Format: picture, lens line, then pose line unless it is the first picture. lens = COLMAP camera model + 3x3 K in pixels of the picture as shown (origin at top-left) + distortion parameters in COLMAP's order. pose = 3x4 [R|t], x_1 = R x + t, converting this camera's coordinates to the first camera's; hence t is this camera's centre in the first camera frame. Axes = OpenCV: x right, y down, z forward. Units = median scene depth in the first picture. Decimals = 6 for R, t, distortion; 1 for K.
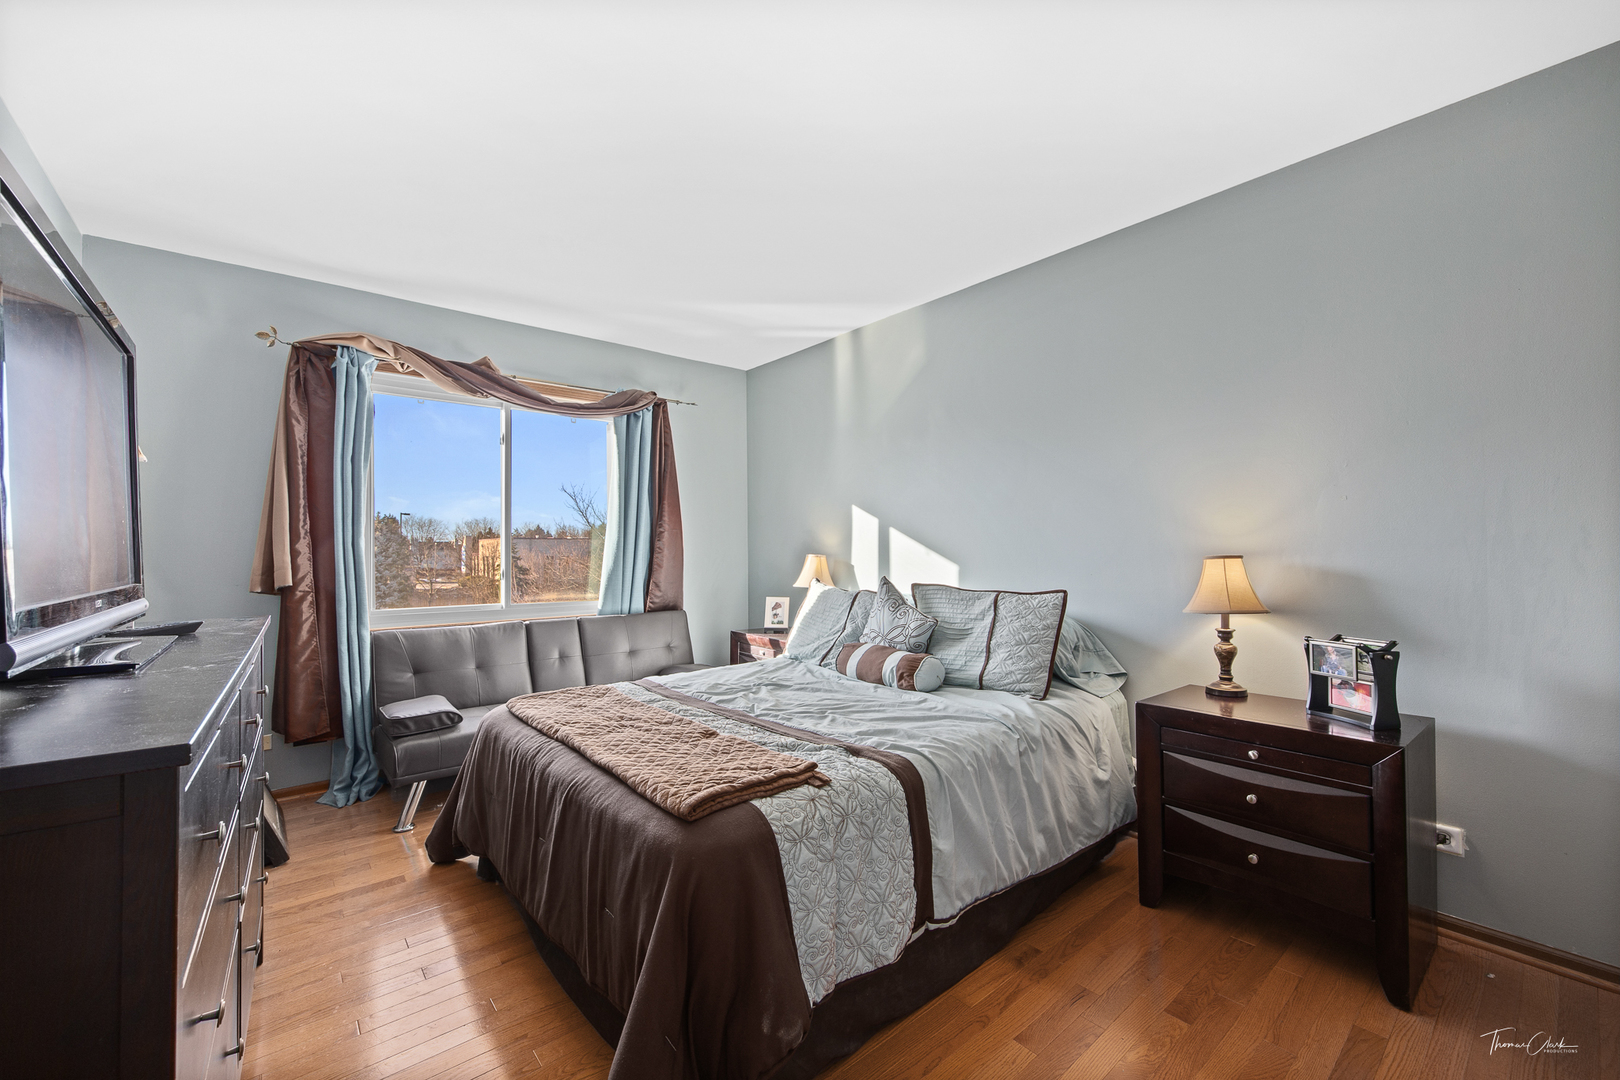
lens RADIAL K [[655.6, 0, 808.8], [0, 655.6, 551.0], [0, 0, 1]] dist [-0.001668, 0.000150]
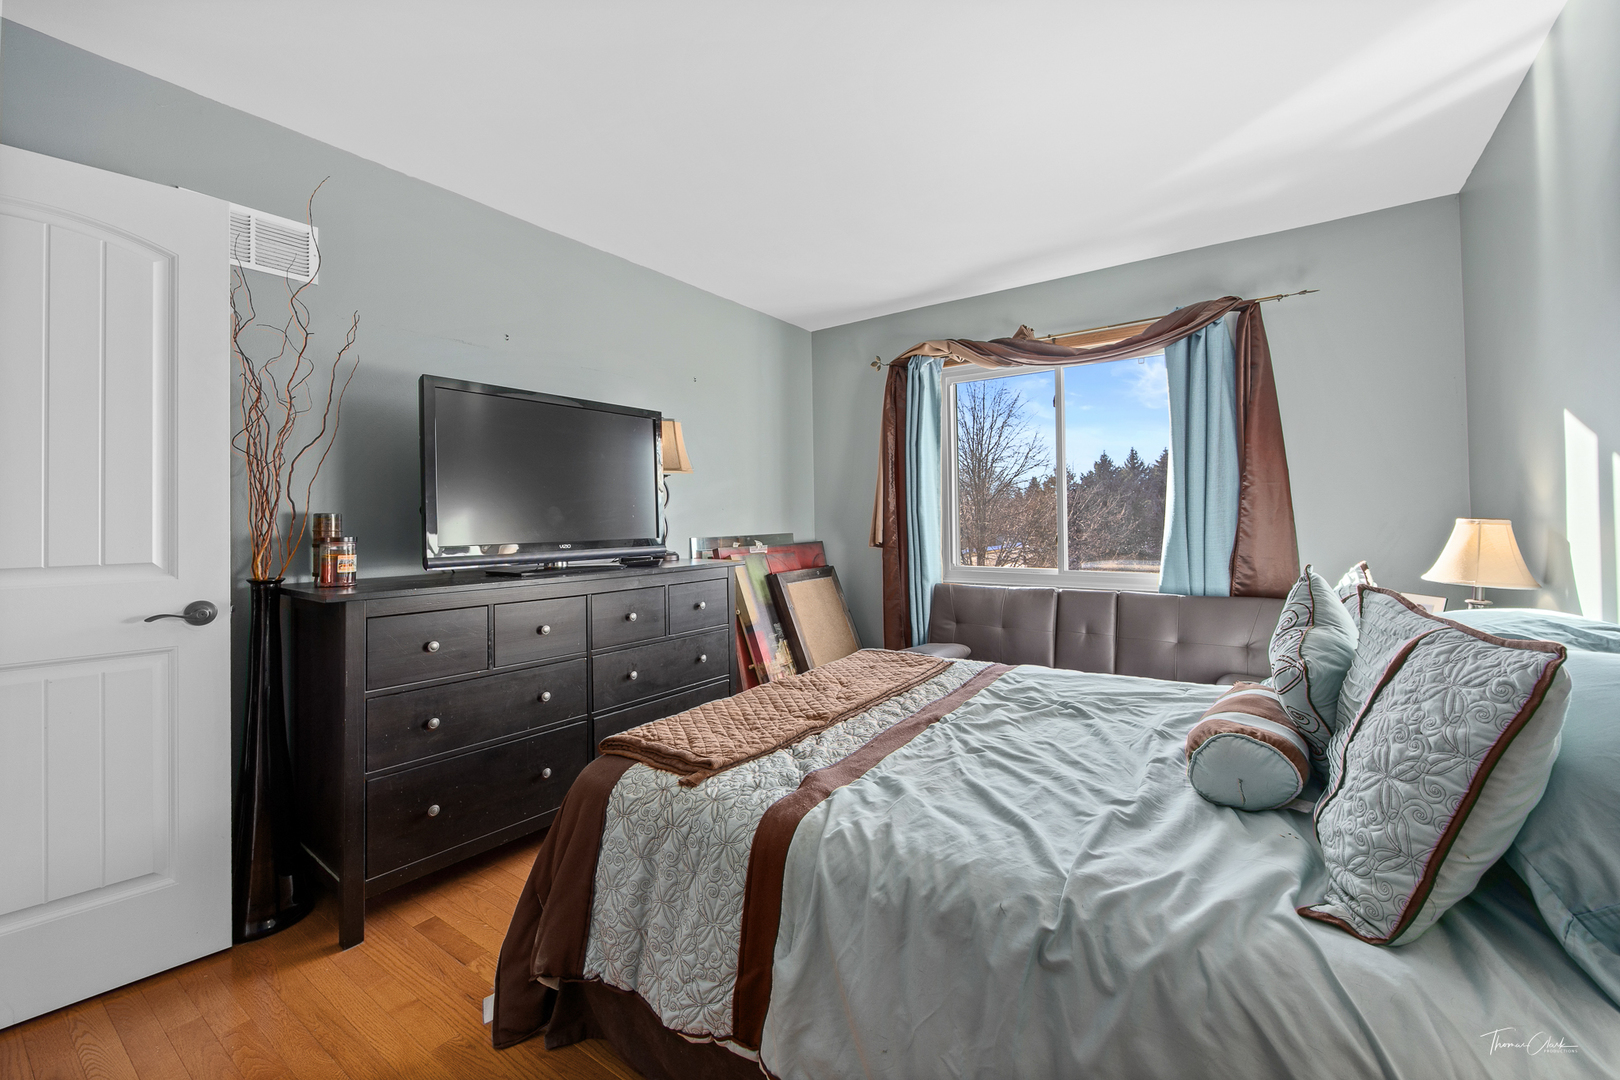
lens RADIAL K [[655.6, 0, 790.2], [0, 655.6, 509.5], [0, 0, 1]] dist [-0.001668, 0.000150]
pose [[0.253481, -0.013685, -0.967244, 0.373286], [0.014050, 0.999847, -0.010464, -0.003579], [0.967238, -0.010937, 0.253634, 0.364861]]
